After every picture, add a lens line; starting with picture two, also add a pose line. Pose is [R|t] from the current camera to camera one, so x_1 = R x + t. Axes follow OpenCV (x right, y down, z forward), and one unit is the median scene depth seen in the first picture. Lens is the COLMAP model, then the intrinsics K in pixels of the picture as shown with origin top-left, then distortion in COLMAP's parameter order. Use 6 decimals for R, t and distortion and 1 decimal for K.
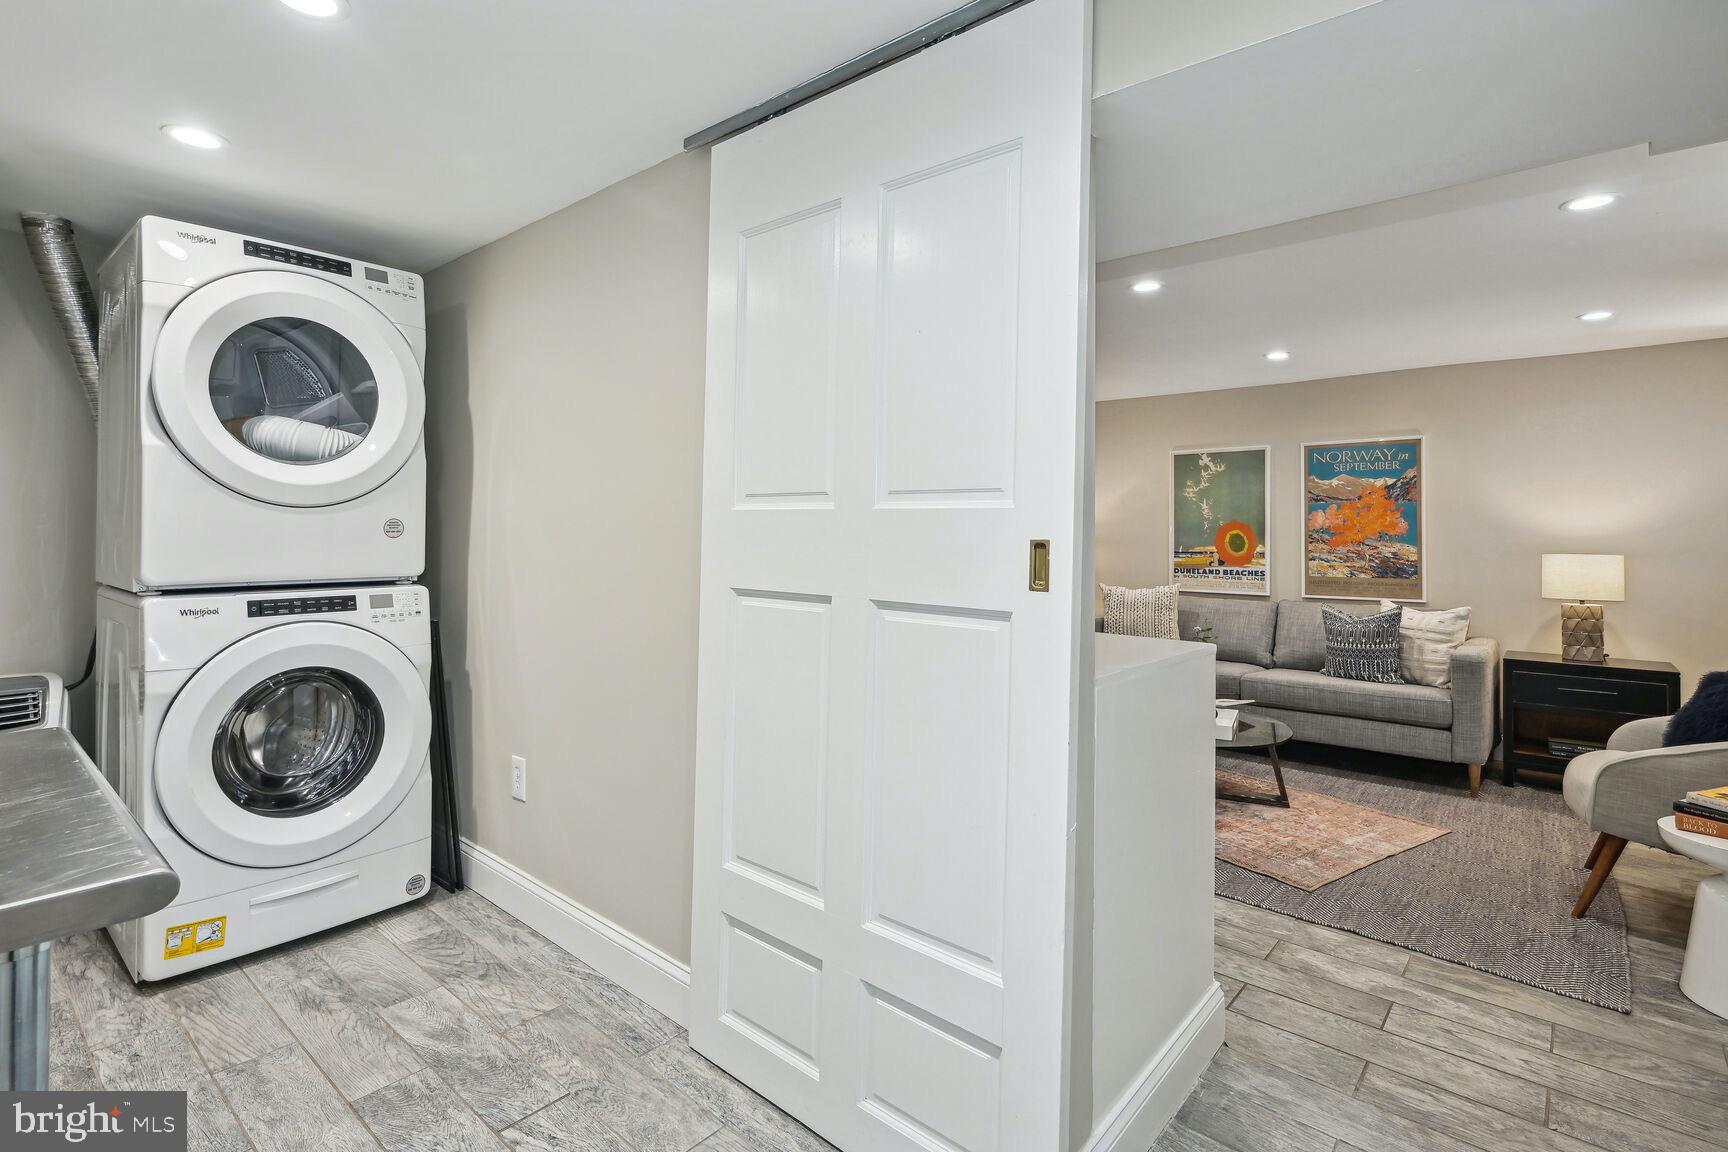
lens RADIAL K [[841.9, 0, 862.3], [0, 841.9, 513.9], [0, 0, 1]] dist [-0.001565, -0.000406]
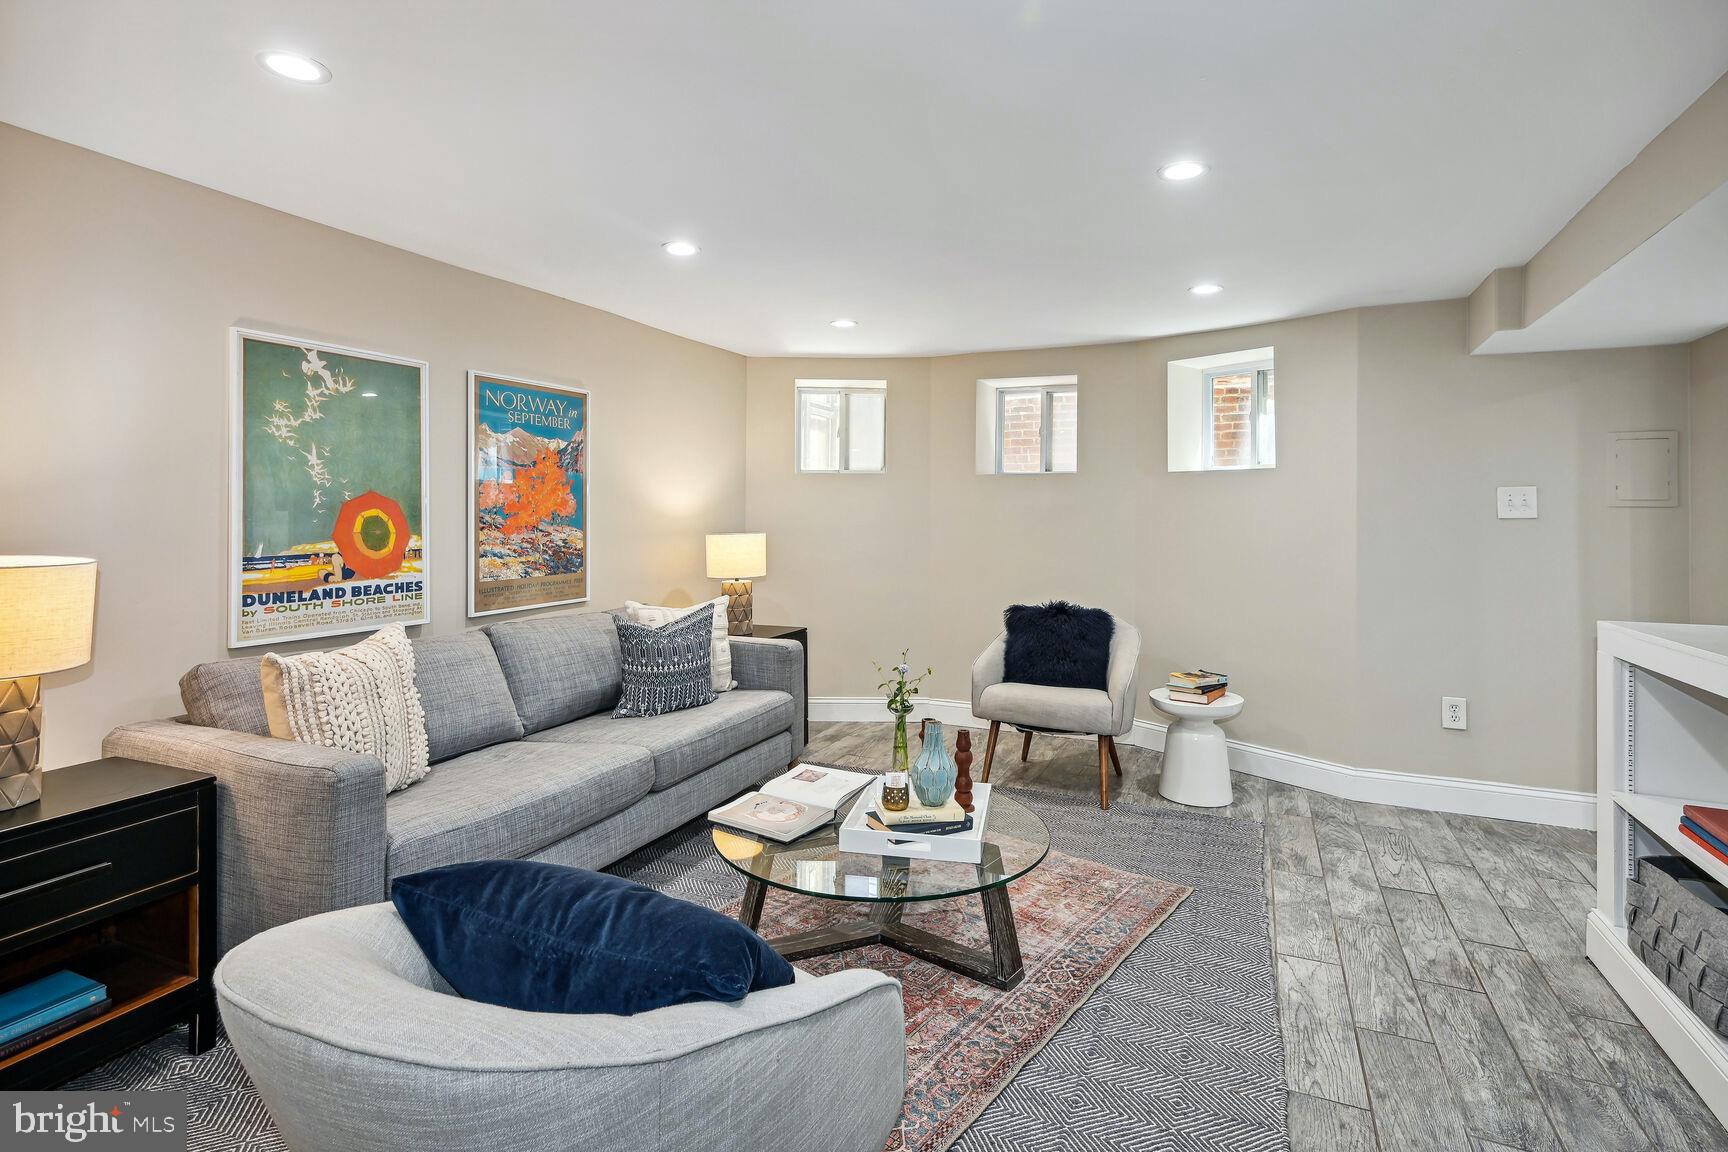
lens RADIAL K [[841.9, 0, 862.3], [0, 841.9, 513.9], [0, 0, 1]] dist [-0.001565, -0.000406]
pose [[-0.286046, -0.010975, 0.958153, -0.160105], [-0.029458, 0.999562, 0.002655, 0.012597], [-0.957763, -0.027466, -0.286244, 0.922895]]
